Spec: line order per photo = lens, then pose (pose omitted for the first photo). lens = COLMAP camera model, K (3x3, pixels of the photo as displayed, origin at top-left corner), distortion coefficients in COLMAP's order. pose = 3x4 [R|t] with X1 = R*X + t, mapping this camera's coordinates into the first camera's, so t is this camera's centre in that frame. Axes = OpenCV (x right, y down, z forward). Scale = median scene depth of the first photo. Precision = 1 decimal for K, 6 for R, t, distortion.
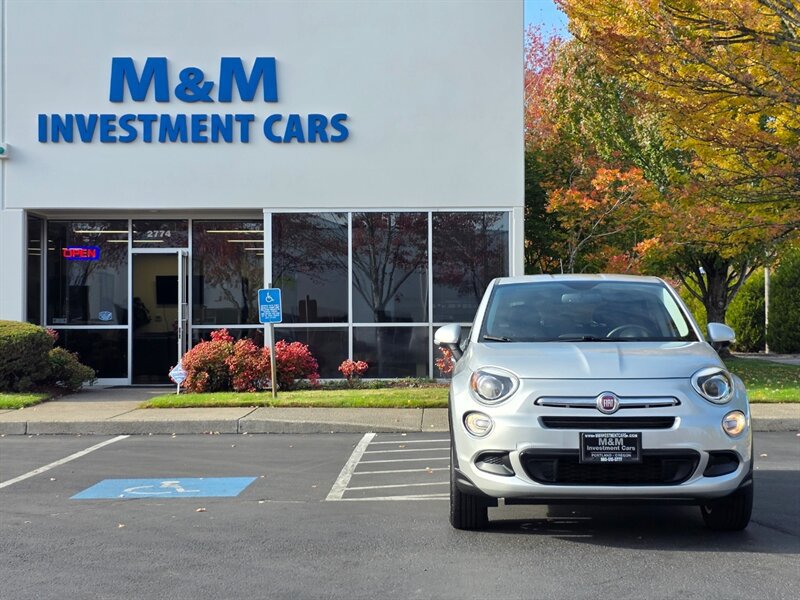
lens RADIAL K [[1266.1, 0, 400.0], [0, 1266.1, 300.0], [0, 0, 1]] dist [0.143843, -0.486375]
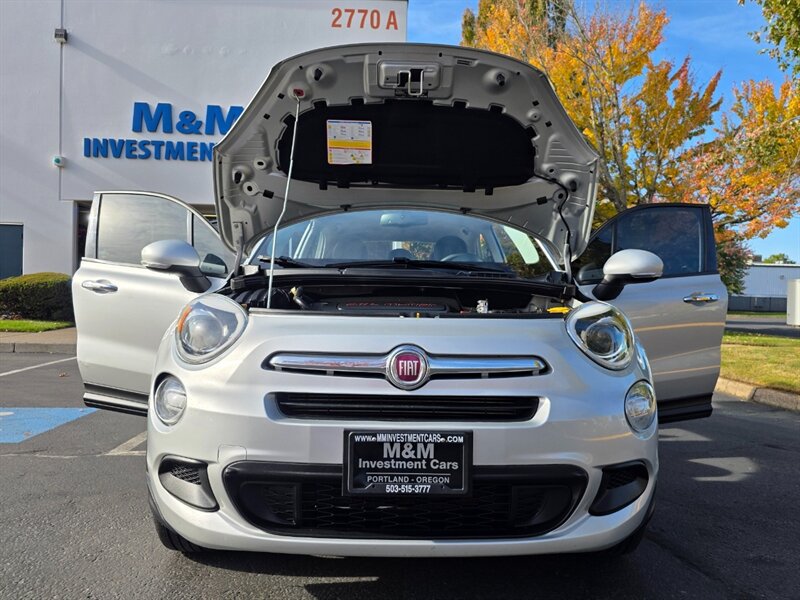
lens RADIAL K [[541.4, 0, 399.0], [0, 541.4, 295.2], [0, 0, 1]] dist [0.016017, -0.007569]
pose [[0.998480, 0.024703, 0.049277, 0.131300], [-0.025570, 0.999528, 0.017027, 0.043279], [-0.048833, -0.018261, 0.998640, 0.695354]]
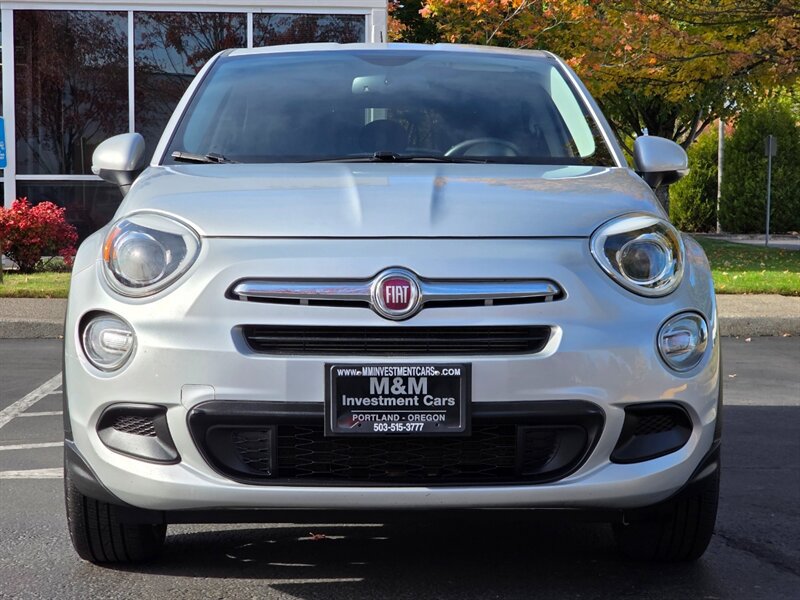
lens RADIAL K [[1436.4, 0, 400.0], [0, 1436.4, 300.0], [0, 0, 1]] dist [-0.301493, 2.567378]
pose [[0.997989, 0.004713, 0.063208, 0.118559], [-0.010161, 0.996230, 0.086156, 0.036715], [-0.062564, -0.086625, 0.994275, 0.461687]]
